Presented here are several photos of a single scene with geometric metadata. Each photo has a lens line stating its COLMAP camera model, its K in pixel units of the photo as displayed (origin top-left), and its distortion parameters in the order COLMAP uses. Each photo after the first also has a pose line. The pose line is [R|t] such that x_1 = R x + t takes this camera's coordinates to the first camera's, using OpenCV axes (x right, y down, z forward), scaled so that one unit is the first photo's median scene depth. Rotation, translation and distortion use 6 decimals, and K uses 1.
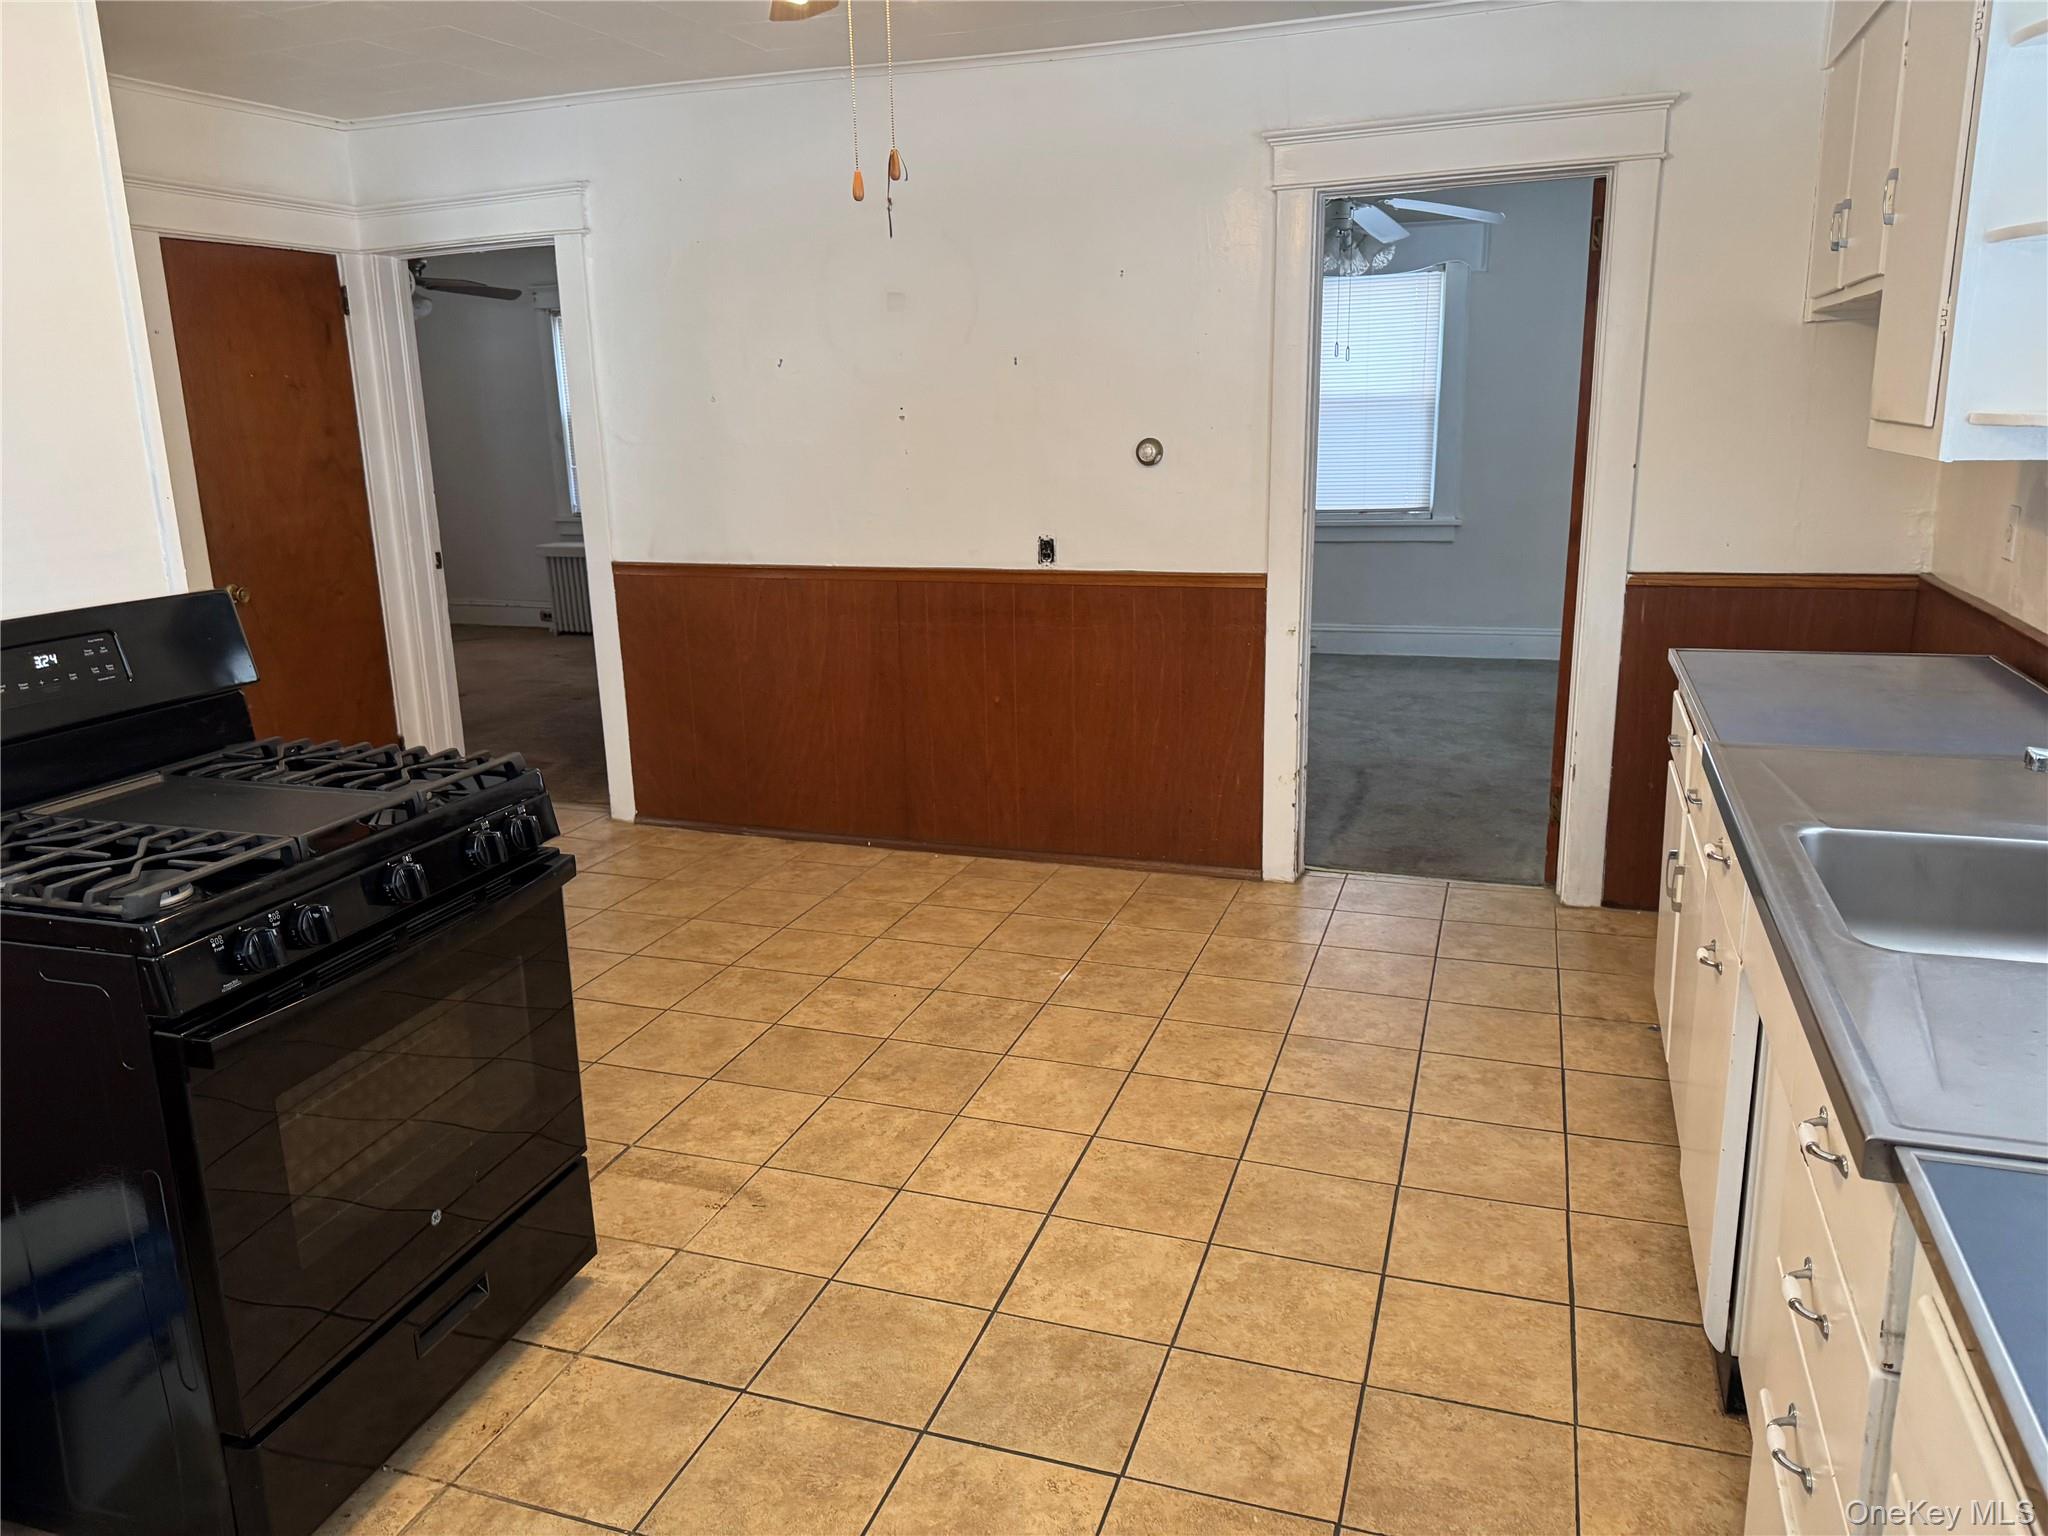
lens RADIAL K [[1430.6, 0, 1029.0], [0, 1430.6, 730.9], [0, 0, 1]] dist [0.139736, -0.139337]
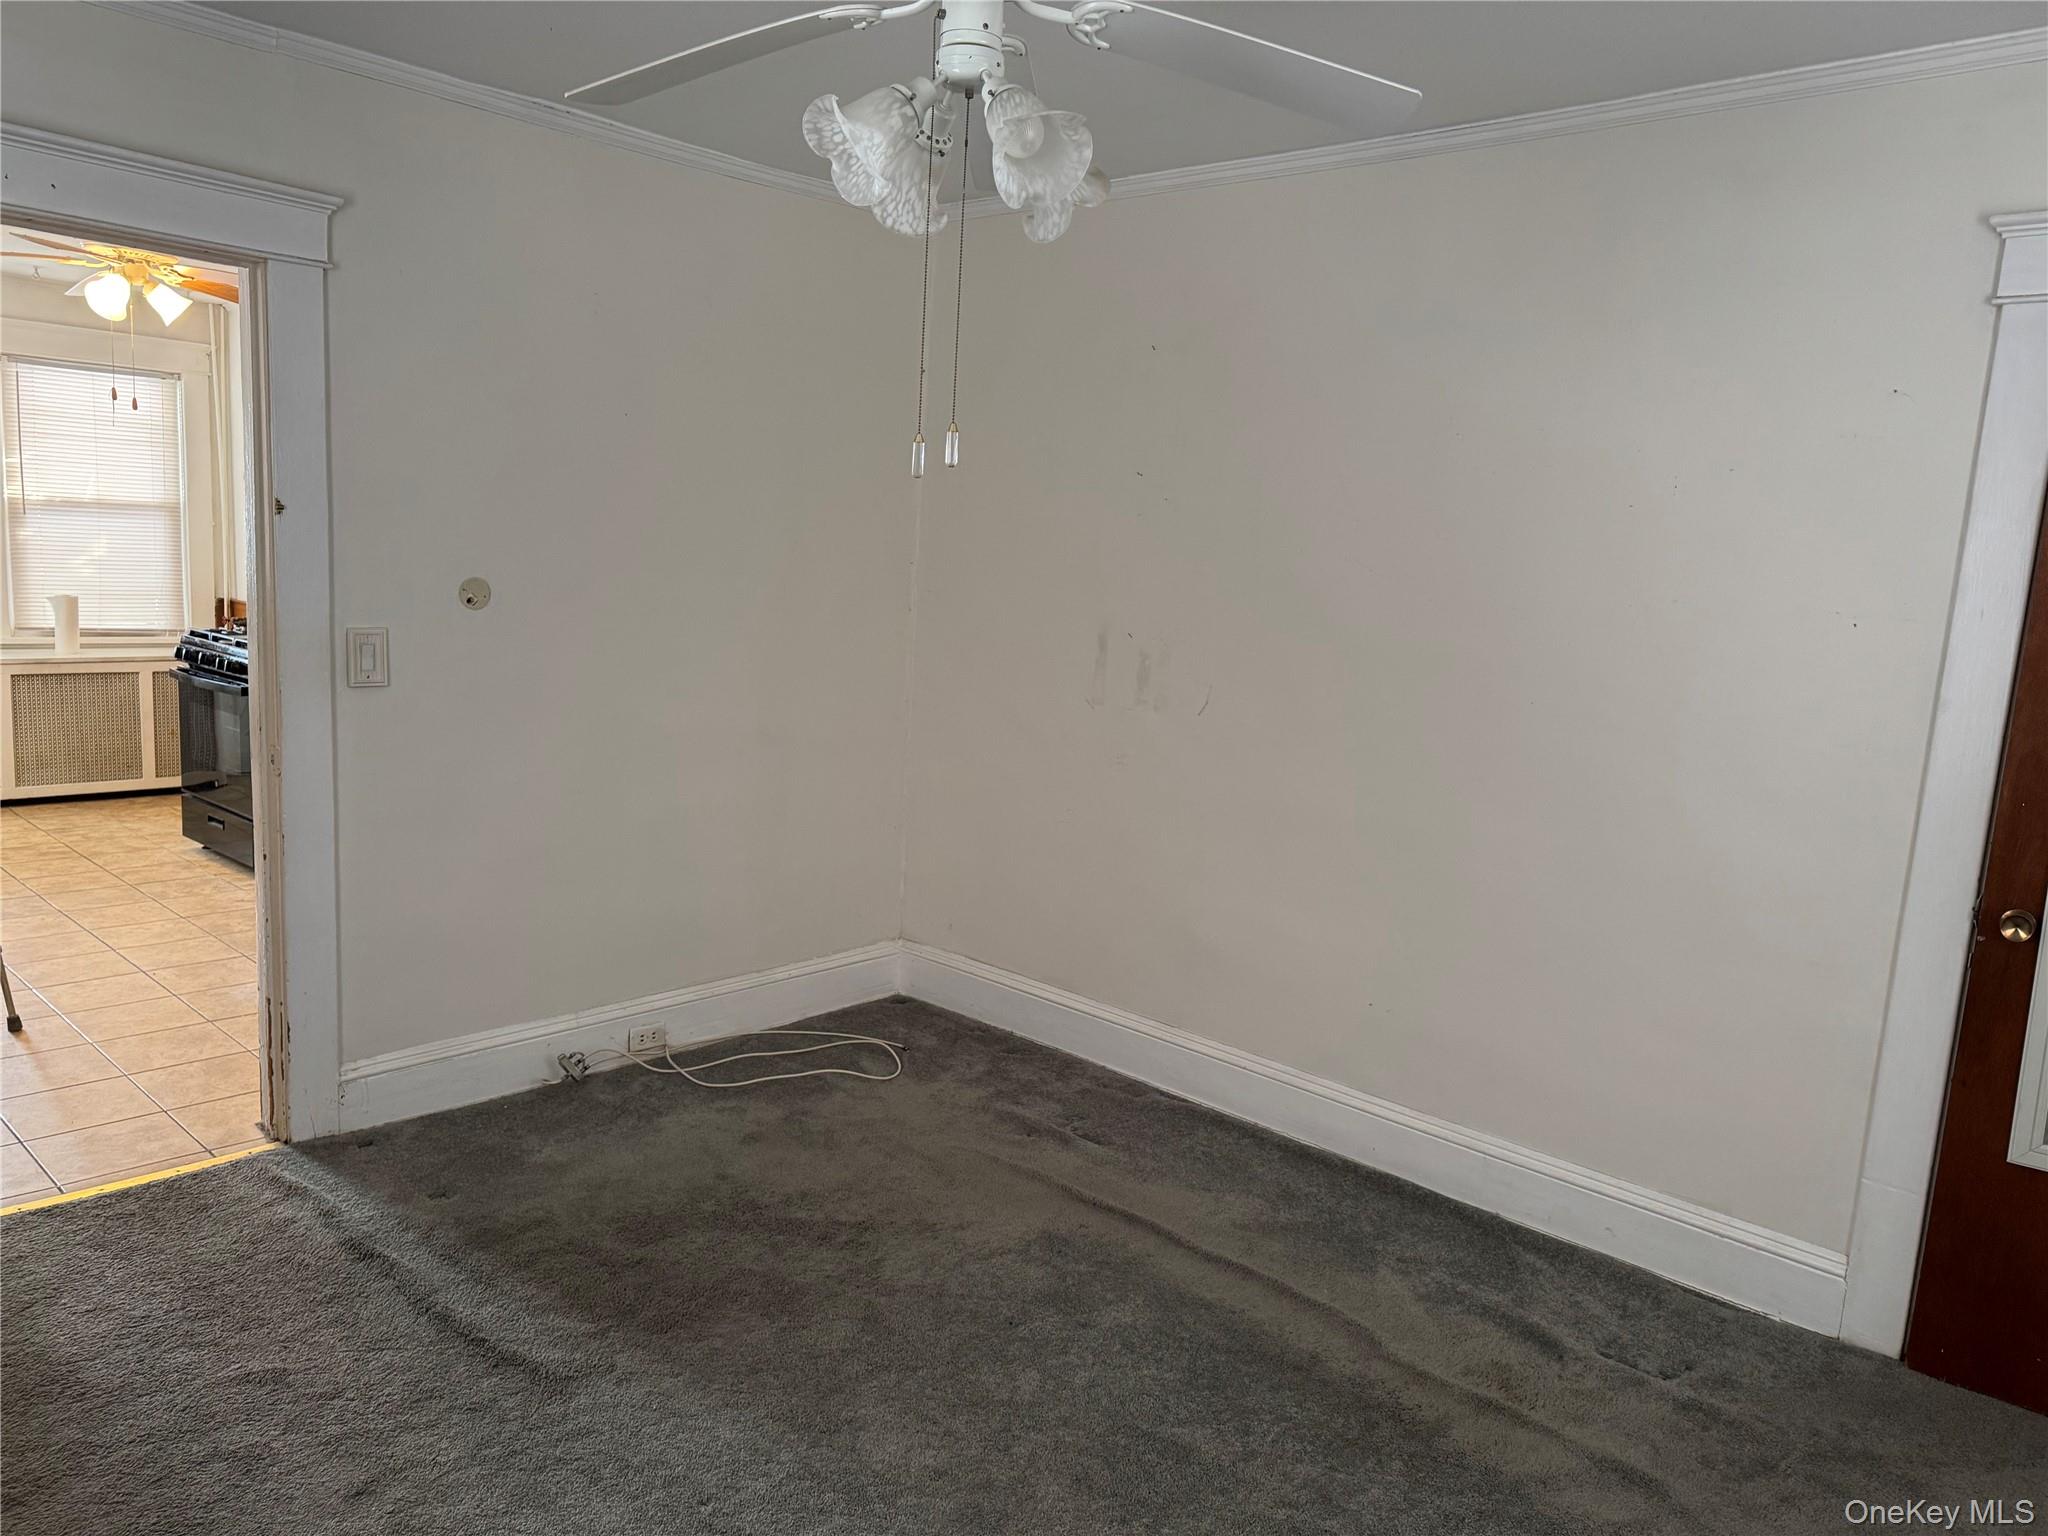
lens RADIAL K [[1404.9, 0, 984.8], [0, 1404.9, 768.1], [0, 0, 1]] dist [0.000841, -0.000109]
pose [[-0.409024, 0.137817, -0.902056, 1.147859], [-0.257596, 0.930887, 0.259025, -0.623420], [0.875410, 0.338314, -0.345254, 2.587940]]
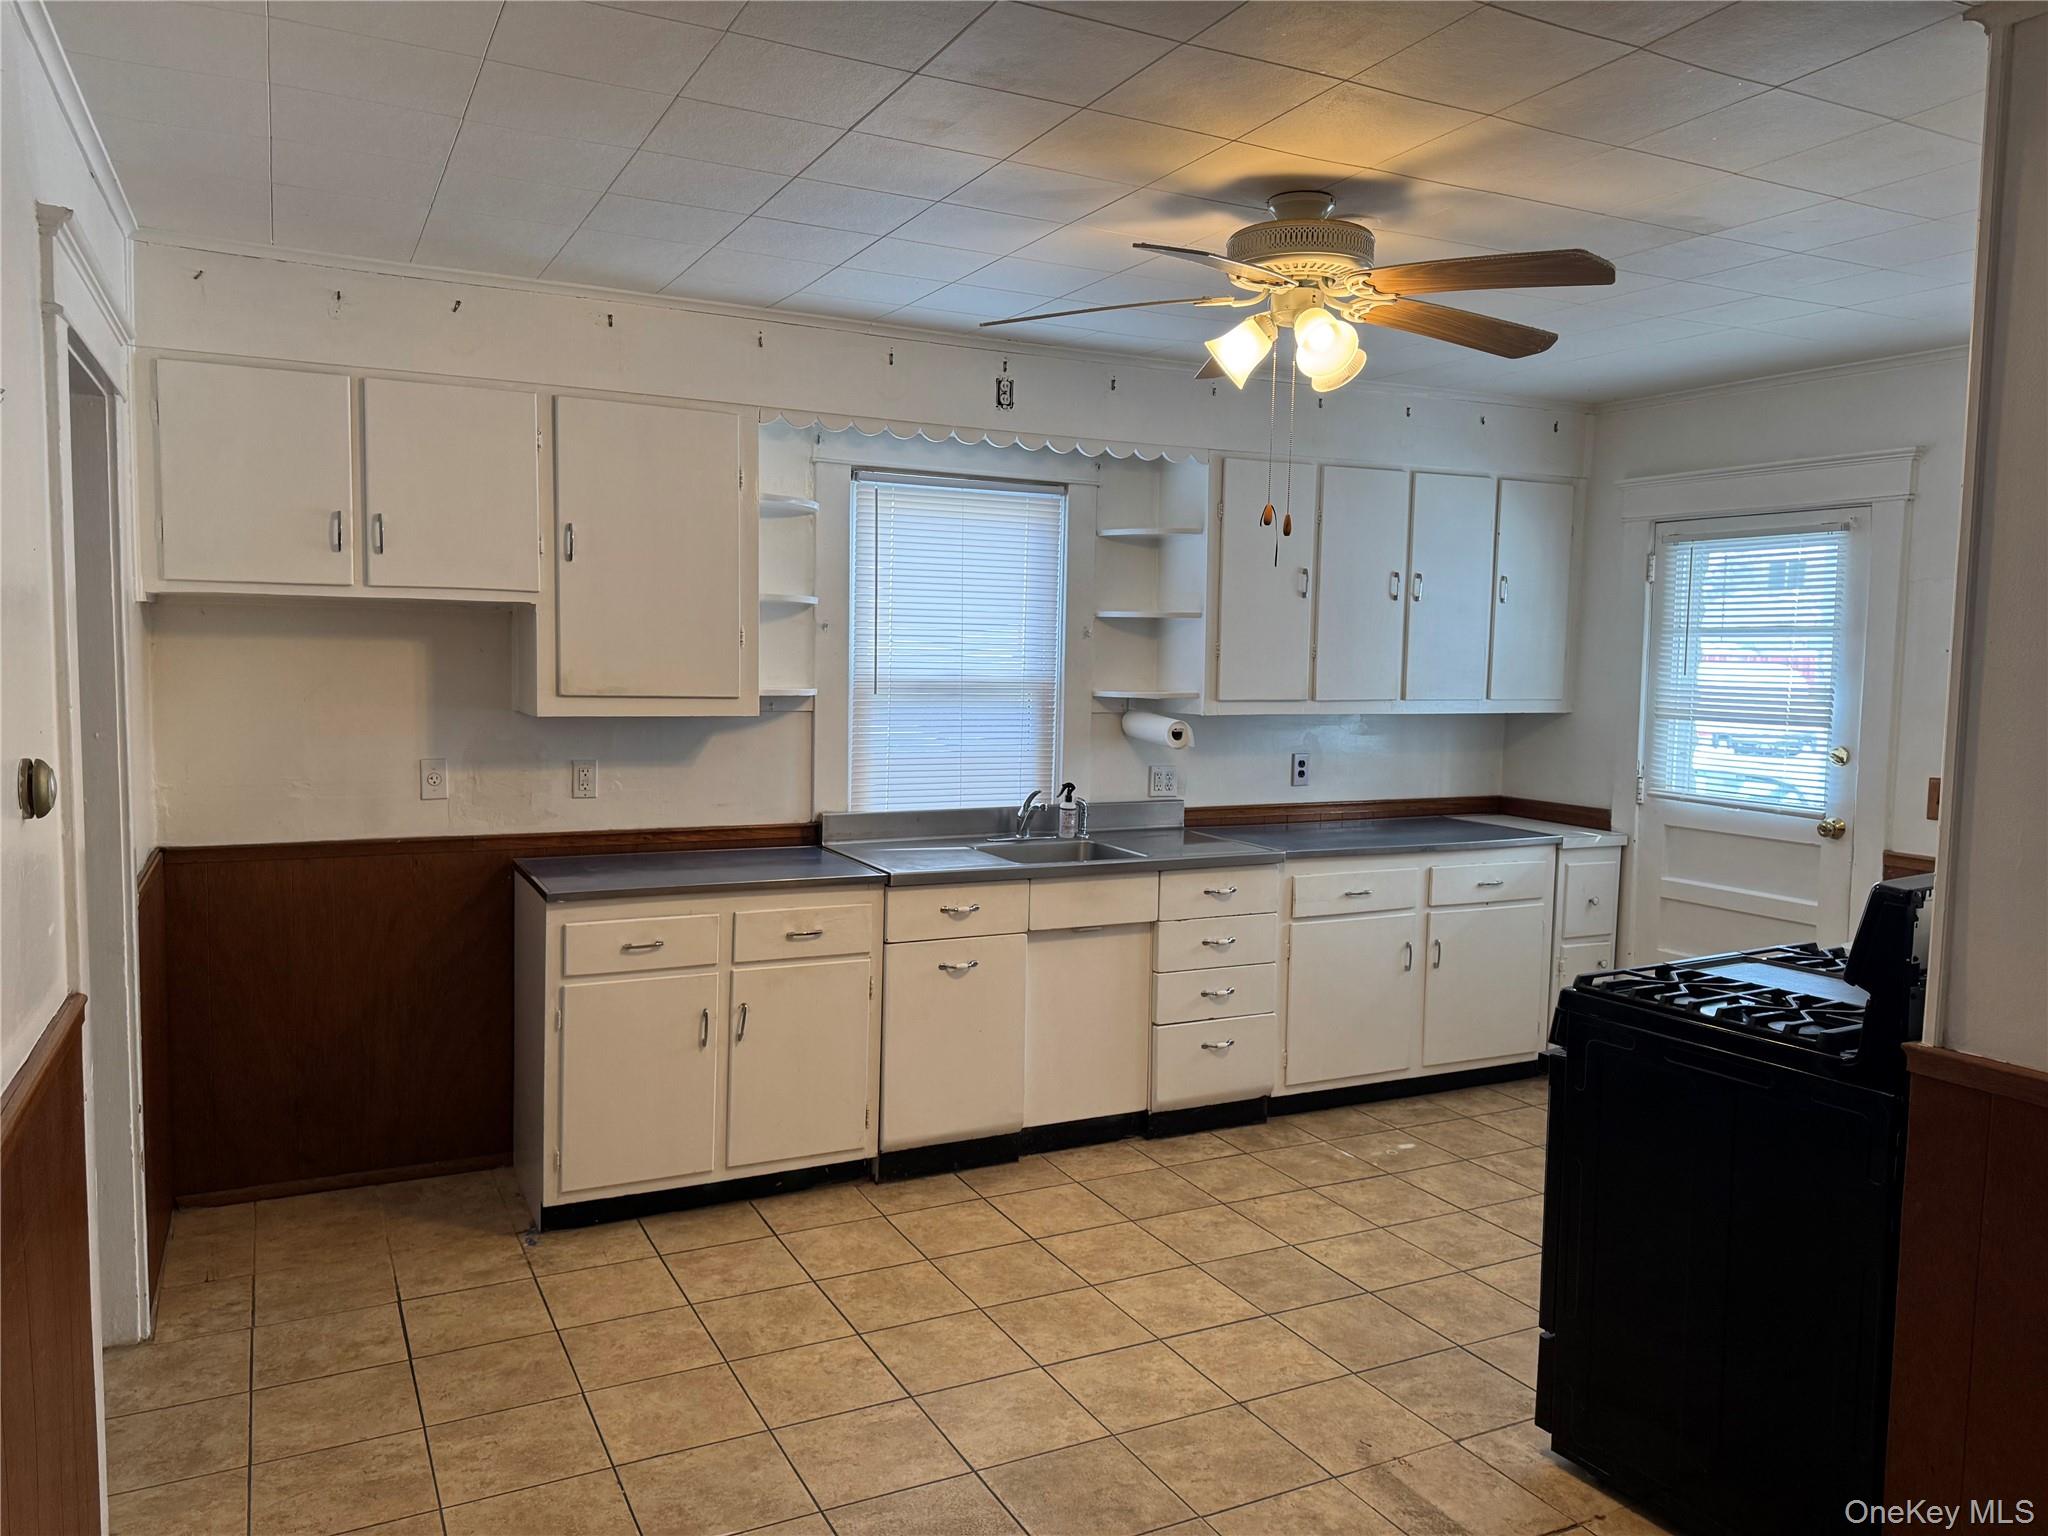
lens RADIAL K [[1438.7, 0, 1000.3], [0, 1438.7, 769.3], [0, 0, 1]] dist [0.097038, -0.141987]
pose [[-0.706690, -0.046082, 0.706021, -0.733901], [0.159246, 0.961913, 0.222182, -0.415315], [-0.689369, 0.269445, -0.672436, 1.803436]]
